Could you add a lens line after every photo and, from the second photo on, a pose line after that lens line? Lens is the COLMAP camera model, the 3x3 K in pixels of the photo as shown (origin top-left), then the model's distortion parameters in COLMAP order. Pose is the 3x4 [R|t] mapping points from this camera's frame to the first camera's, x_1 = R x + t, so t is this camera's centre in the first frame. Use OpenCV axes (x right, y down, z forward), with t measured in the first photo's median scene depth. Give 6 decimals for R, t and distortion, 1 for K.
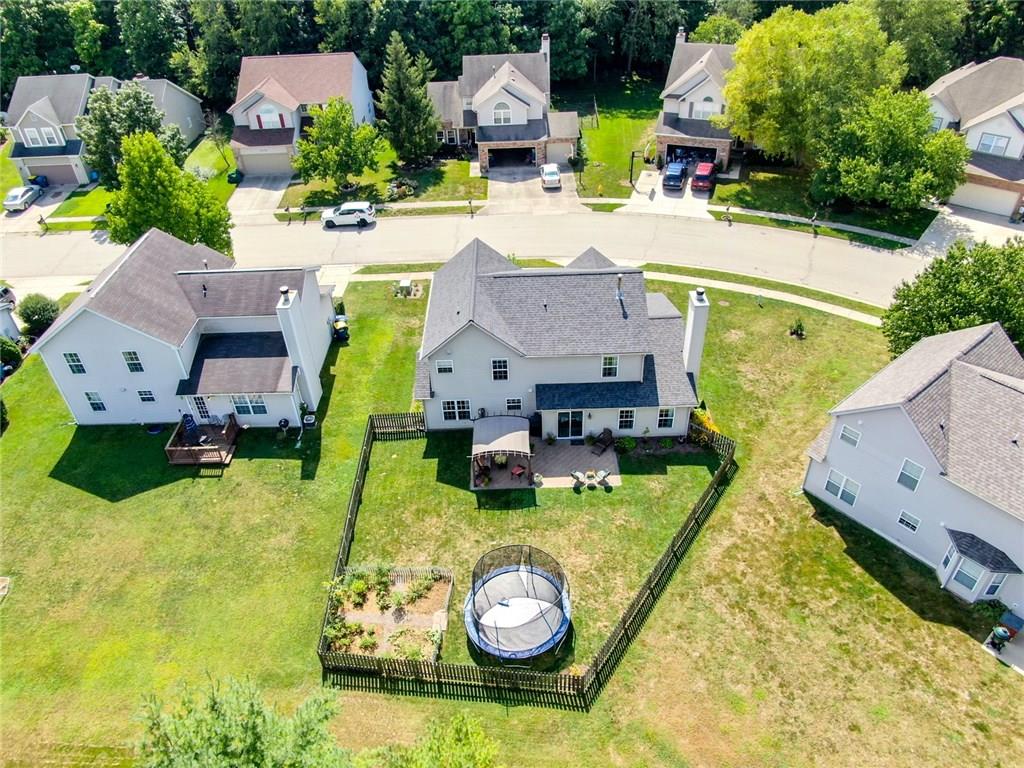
lens RADIAL K [[729.6, 0, 512.0], [0, 729.6, 384.0], [0, 0, 1]] dist [-0.027310, 0.009139]
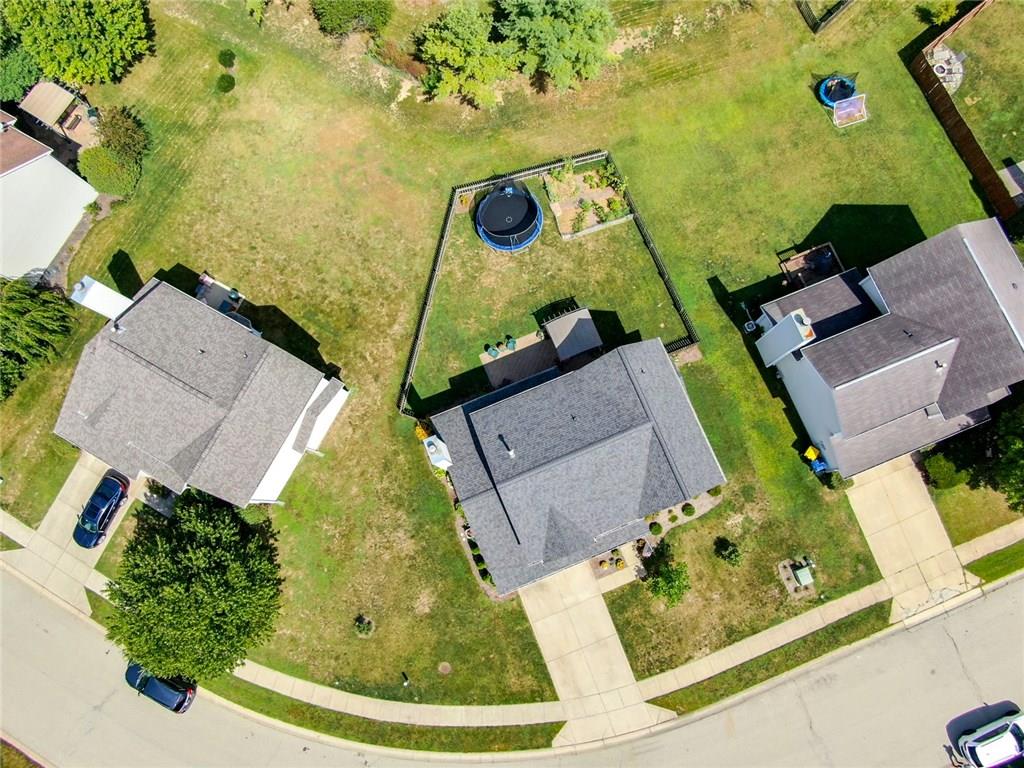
lens RADIAL K [[743.4, 0, 510.8], [0, 743.4, 371.7], [0, 0, 1]] dist [-0.022488, 0.006751]
pose [[-0.924103, 0.382125, 0.003763, 0.098329], [-0.167957, -0.414982, 0.894193, -1.014244], [0.343255, 0.825694, 0.447667, 0.426688]]
